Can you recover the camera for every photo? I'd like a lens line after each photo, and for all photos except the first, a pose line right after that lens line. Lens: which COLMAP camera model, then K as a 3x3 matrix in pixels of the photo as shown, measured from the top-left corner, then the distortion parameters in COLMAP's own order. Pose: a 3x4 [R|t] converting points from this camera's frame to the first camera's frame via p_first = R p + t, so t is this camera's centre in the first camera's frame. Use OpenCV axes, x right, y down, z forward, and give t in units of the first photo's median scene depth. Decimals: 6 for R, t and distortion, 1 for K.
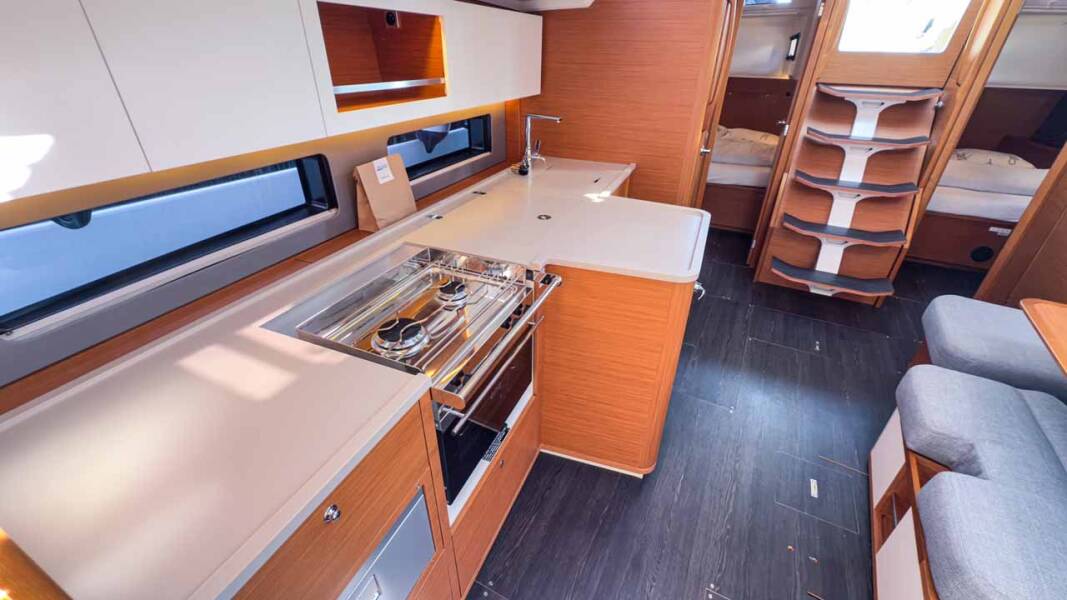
lens RADIAL K [[427.0, 0, 533.1], [0, 427.0, 303.2], [0, 0, 1]] dist [-0.012129, -0.000657]
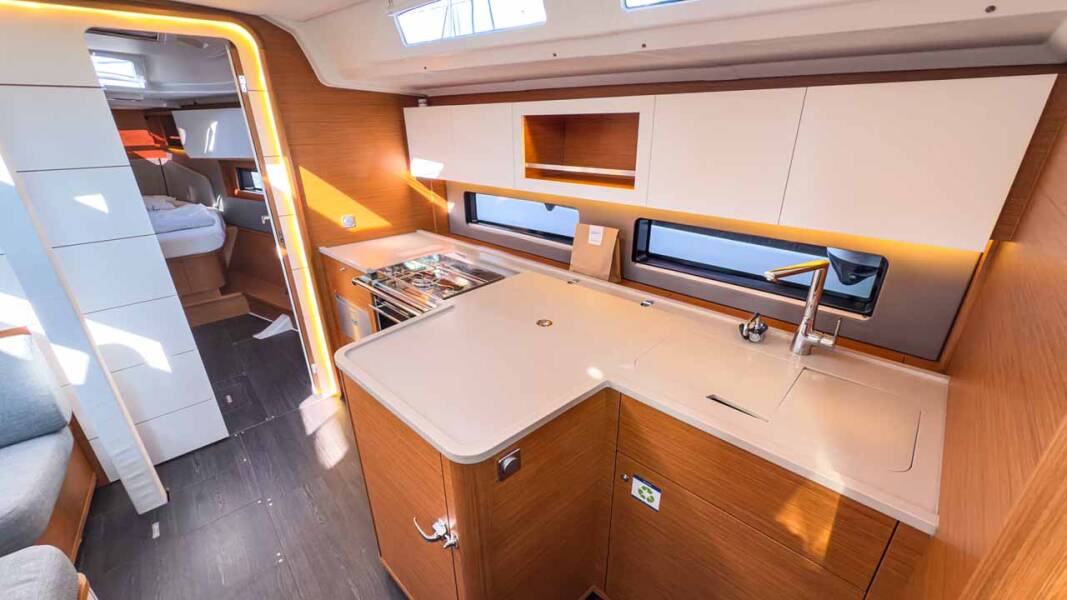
lens RADIAL K [[427.0, 0, 536.2], [0, 427.0, 300.2], [0, 0, 1]] dist [-0.012129, -0.000657]
pose [[-0.345834, 0.357816, -0.867390, 0.471877], [-0.468846, 0.734854, 0.490074, -0.401580], [0.812762, 0.576157, -0.086377, 0.629792]]
